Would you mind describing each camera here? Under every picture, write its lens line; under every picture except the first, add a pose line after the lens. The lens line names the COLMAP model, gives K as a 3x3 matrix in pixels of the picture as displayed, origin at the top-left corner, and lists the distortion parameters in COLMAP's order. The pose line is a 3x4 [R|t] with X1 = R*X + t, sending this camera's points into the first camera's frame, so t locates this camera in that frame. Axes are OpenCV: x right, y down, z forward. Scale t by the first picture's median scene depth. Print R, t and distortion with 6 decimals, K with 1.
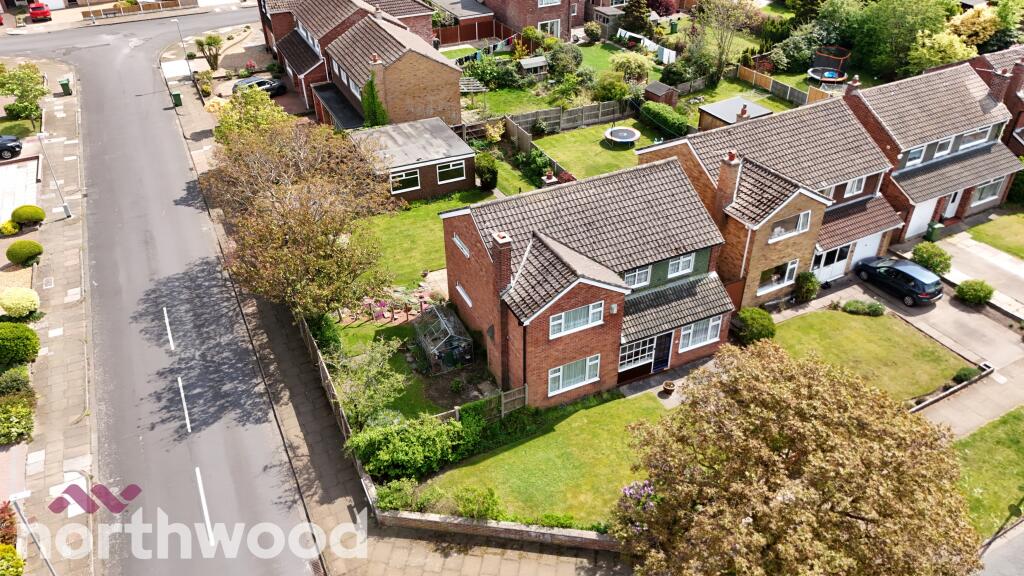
lens RADIAL K [[756.4, 0, 512.0], [0, 756.4, 288.0], [0, 0, 1]] dist [0.042215, -0.009323]
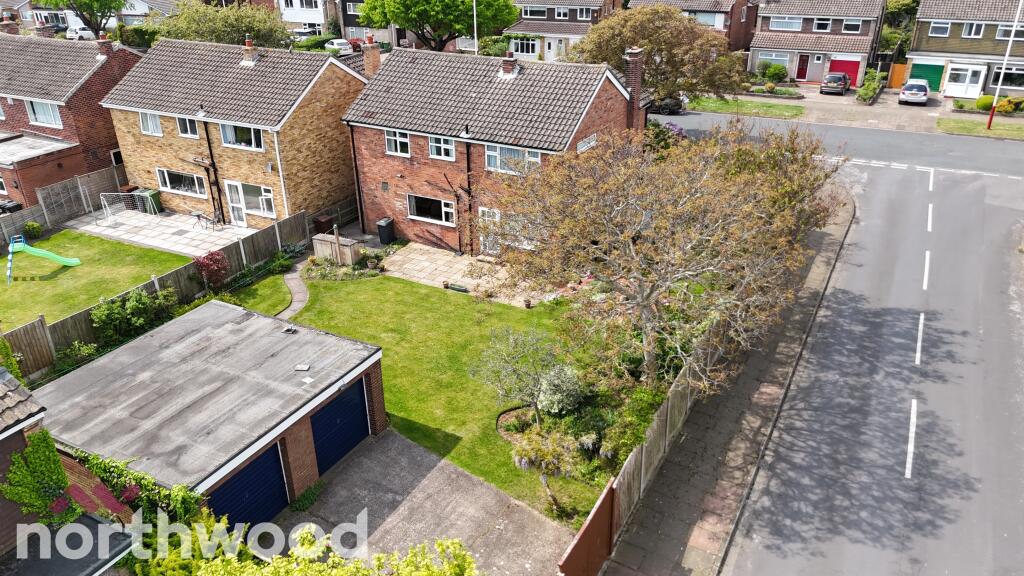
lens RADIAL K [[756.4, 0, 512.0], [0, 756.4, 288.0], [0, 0, 1]] dist [0.042215, -0.009323]
pose [[-0.586698, -0.342181, 0.733960, -0.754460], [0.475066, 0.588564, 0.654144, -0.601999], [-0.655818, 0.732465, -0.182751, 1.400915]]
